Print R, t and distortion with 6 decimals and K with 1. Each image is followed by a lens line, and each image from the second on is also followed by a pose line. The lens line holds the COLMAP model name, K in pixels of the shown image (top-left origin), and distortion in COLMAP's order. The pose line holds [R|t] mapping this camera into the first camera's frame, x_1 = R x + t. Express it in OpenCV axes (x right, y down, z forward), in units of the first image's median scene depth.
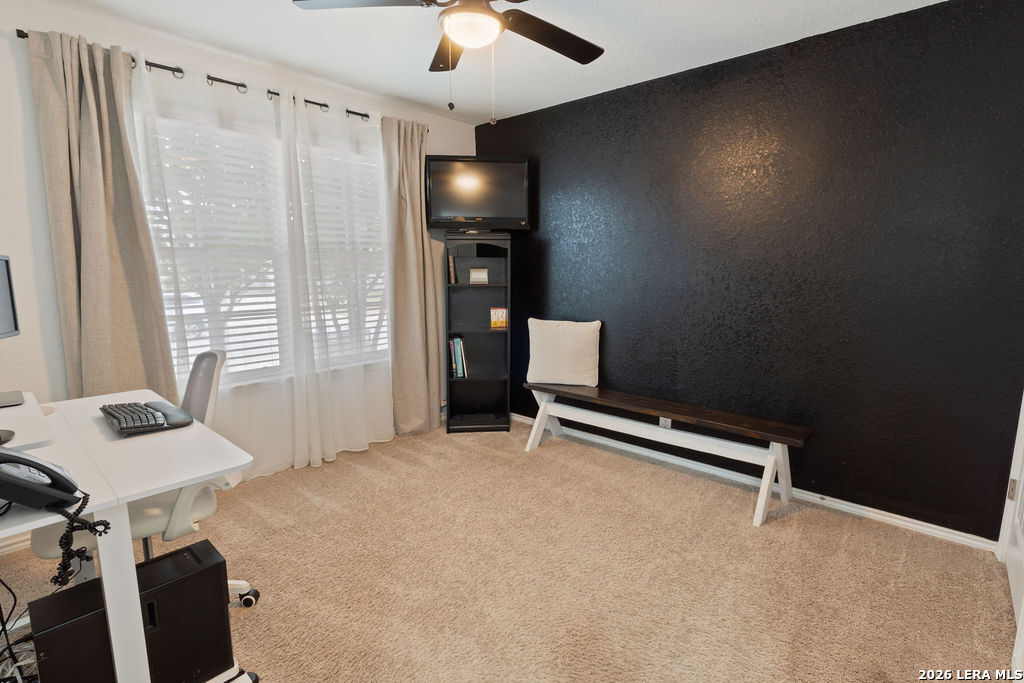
lens RADIAL K [[492.2, 0, 514.5], [0, 492.2, 342.2], [0, 0, 1]] dist [0.010747, -0.003552]
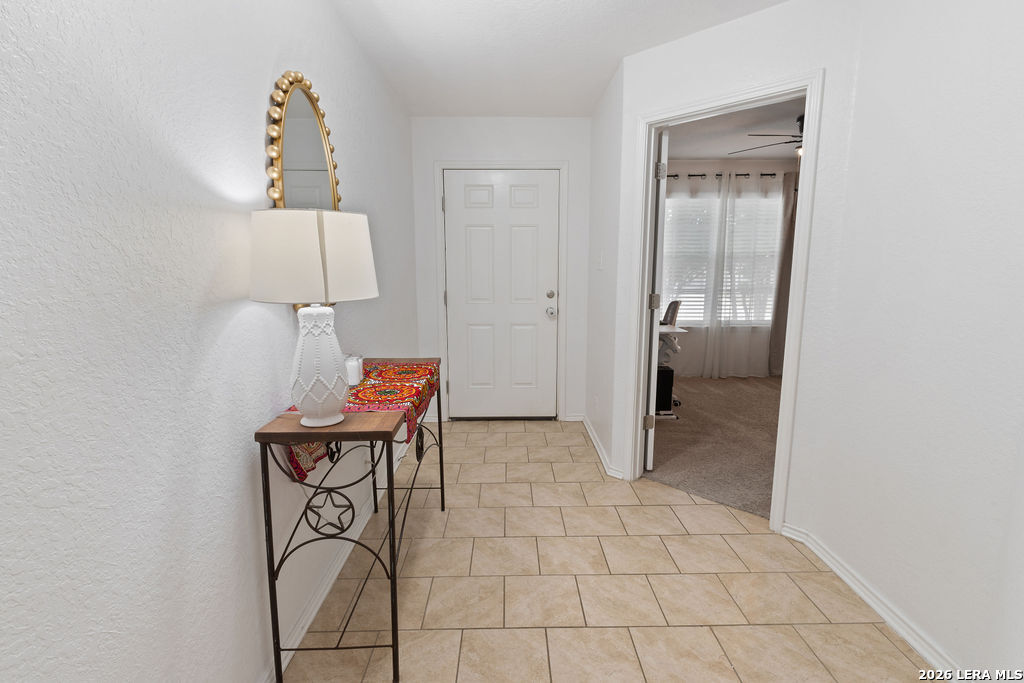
lens RADIAL K [[492.2, 0, 514.9], [0, 492.2, 350.0], [0, 0, 1]] dist [0.010747, -0.003552]
pose [[0.676199, 0.120905, -0.726731, 0.403708], [-0.110566, 0.991924, 0.062146, 0.120530], [0.728375, 0.038329, 0.684106, -0.771251]]
